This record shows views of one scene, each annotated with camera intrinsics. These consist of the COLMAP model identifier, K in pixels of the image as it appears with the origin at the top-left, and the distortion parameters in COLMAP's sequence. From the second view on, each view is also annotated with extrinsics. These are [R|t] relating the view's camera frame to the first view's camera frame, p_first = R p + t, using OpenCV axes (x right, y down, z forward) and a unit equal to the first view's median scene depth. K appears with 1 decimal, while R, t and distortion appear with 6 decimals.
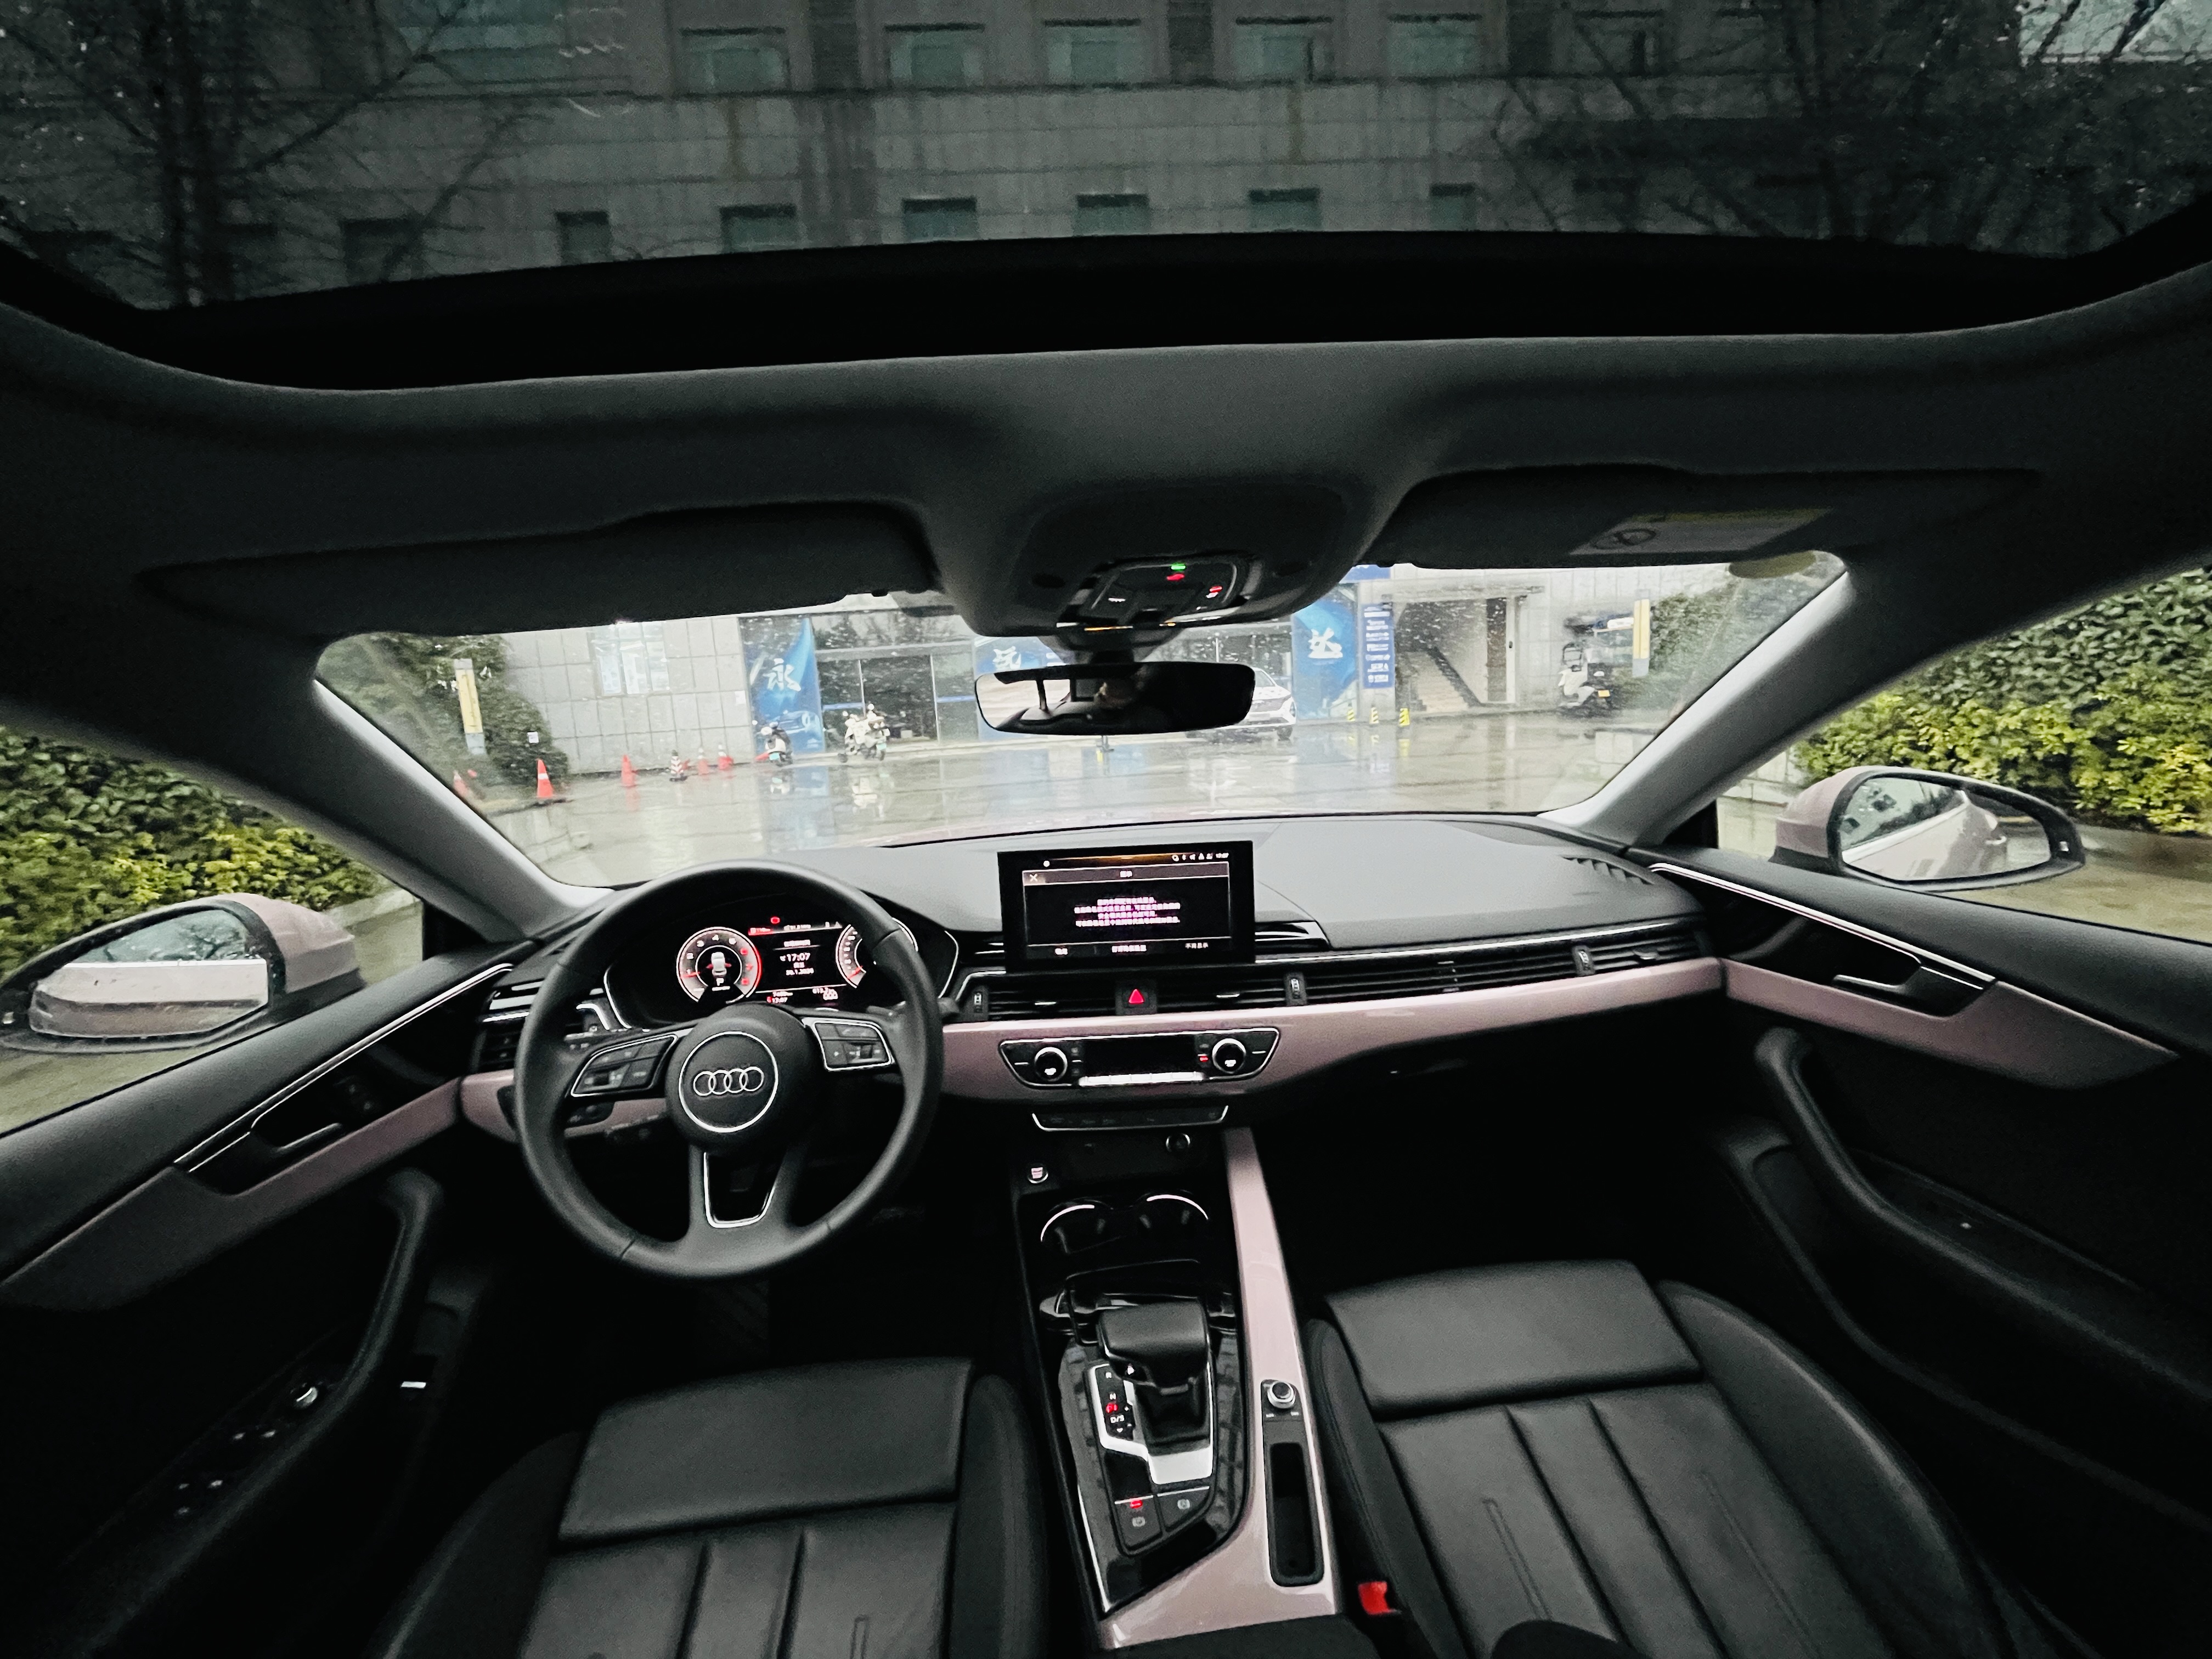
lens RADIAL K [[882.7, 0, 1106.9], [0, 882.7, 835.3], [0, 0, 1]] dist [-0.001251, -0.000640]
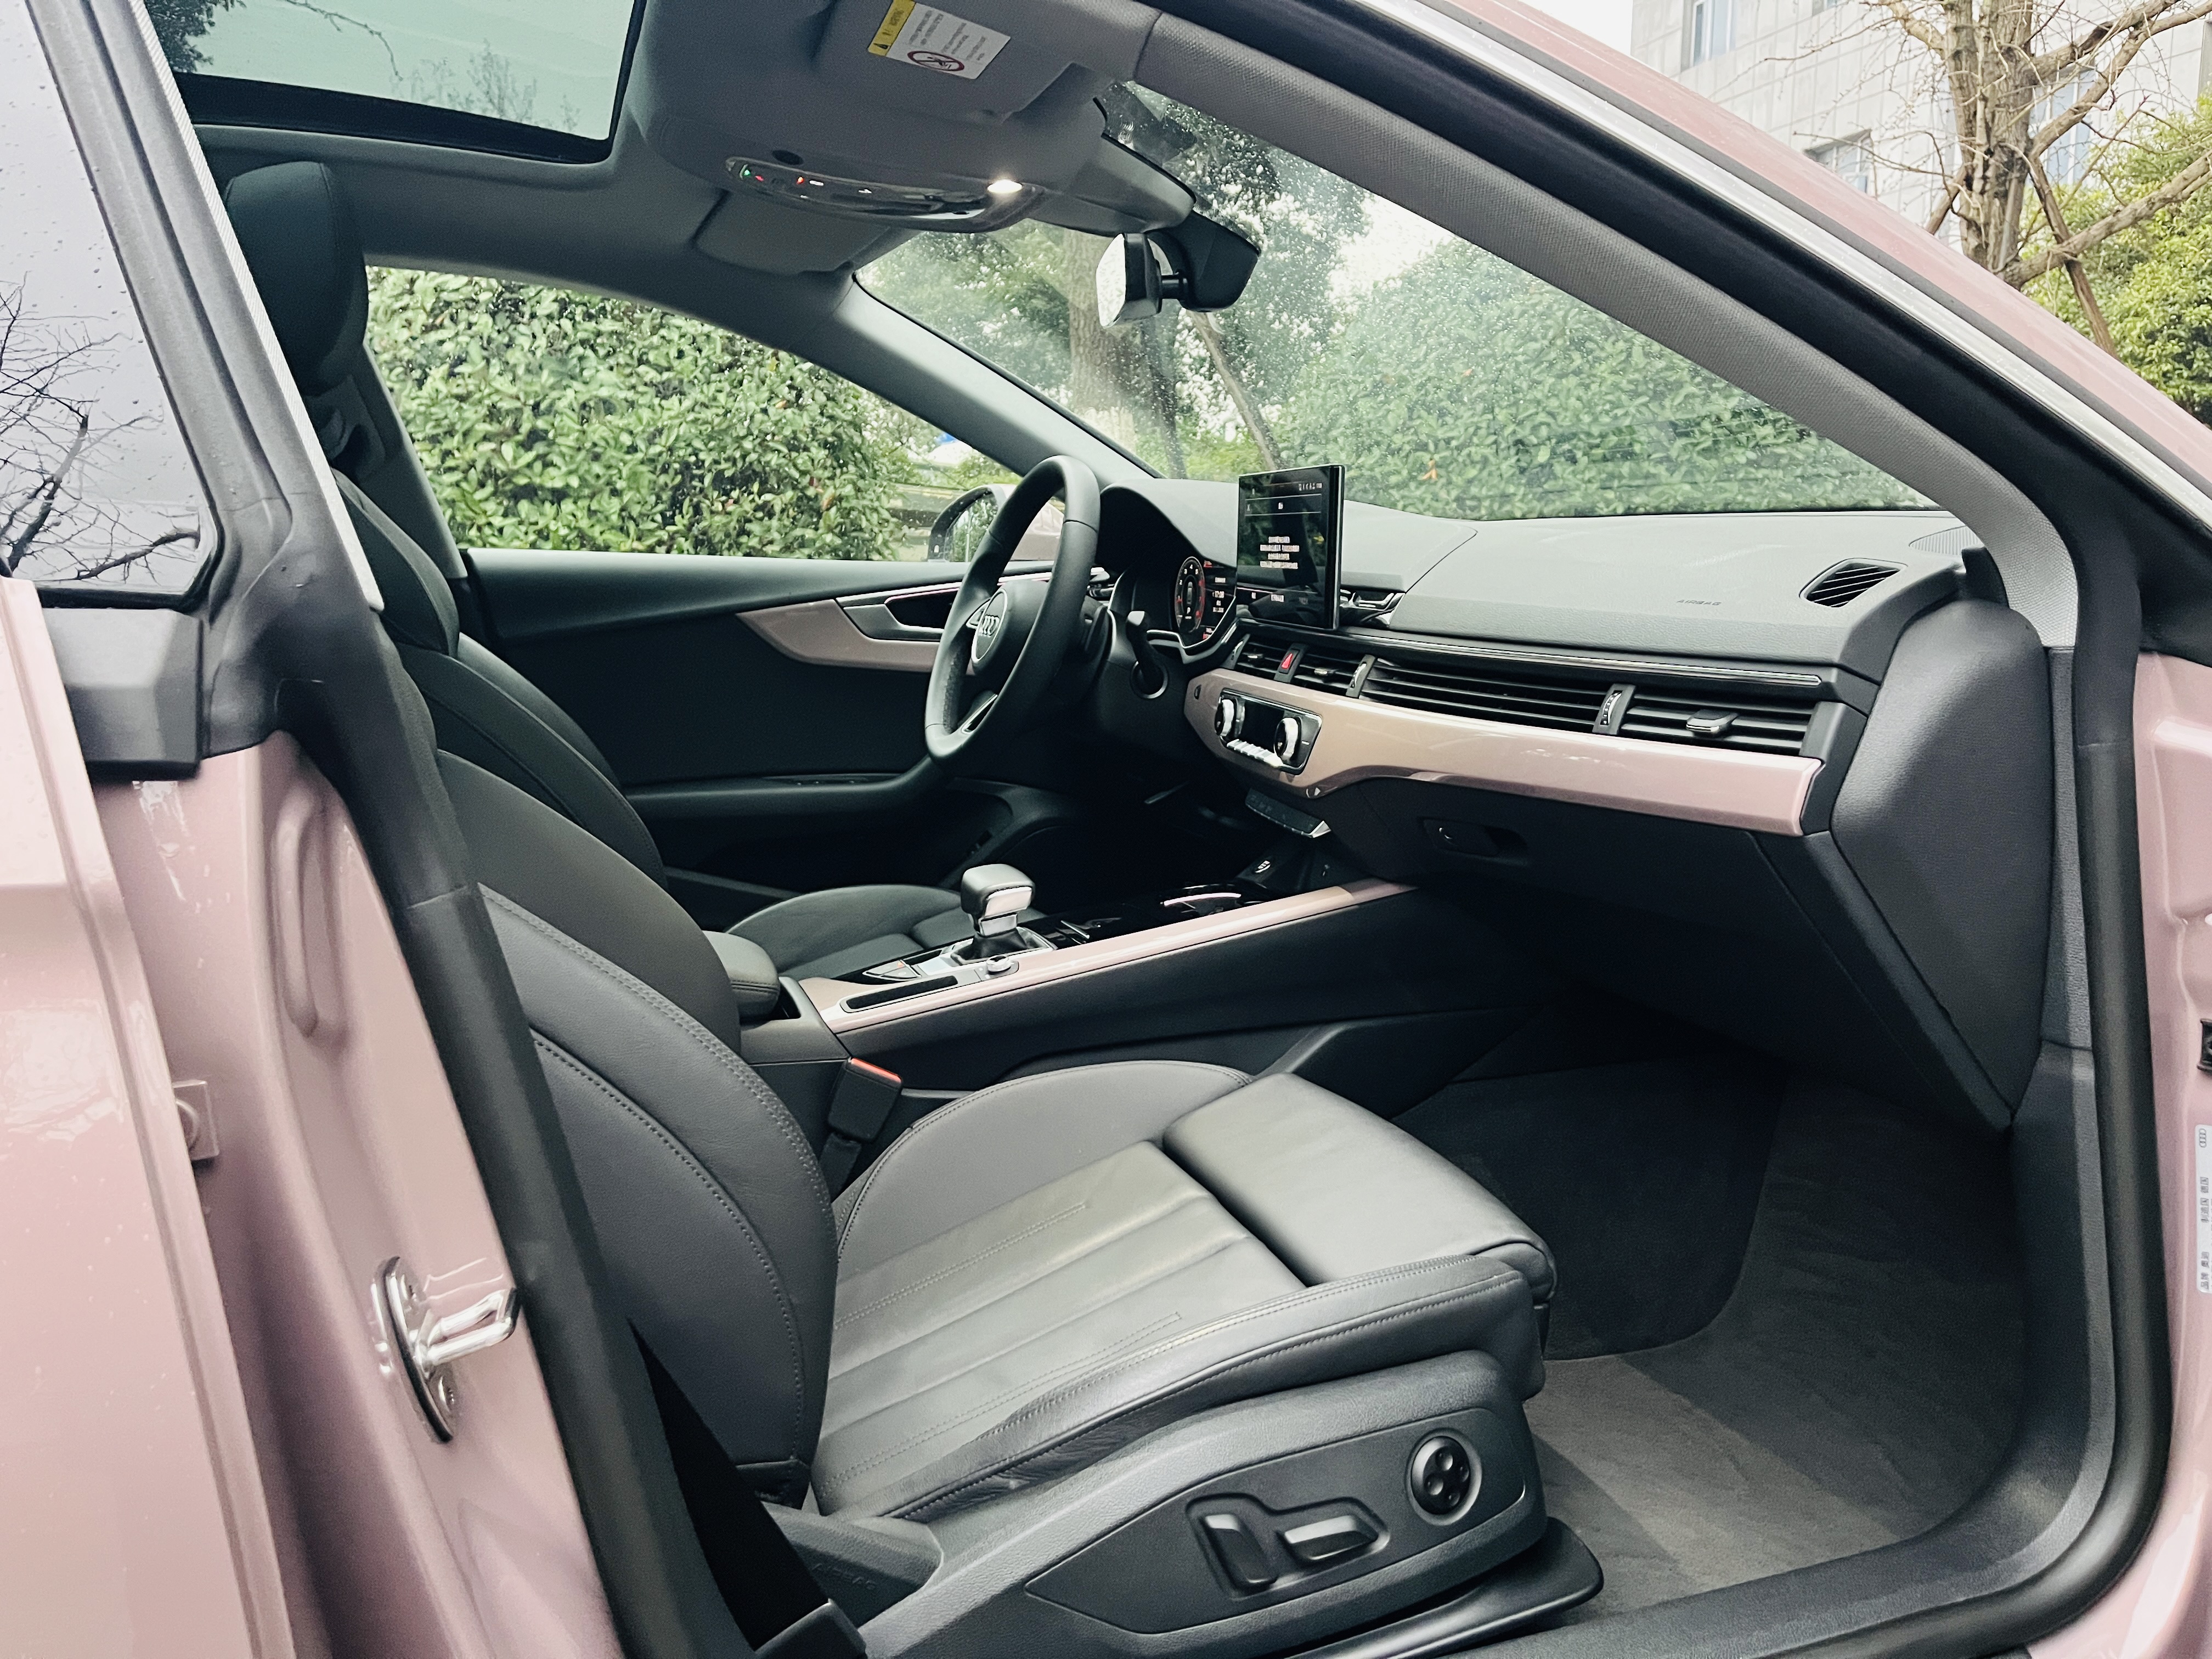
lens RADIAL K [[1668.3, 0, 1106.0], [0, 1668.3, 829.5], [0, 0, 1]] dist [-0.041741, 0.099343]
pose [[0.242248, 0.220819, -0.944751, 1.462254], [-0.163860, 0.969079, 0.184489, 0.071743], [0.956277, 0.110114, 0.270941, 0.410579]]
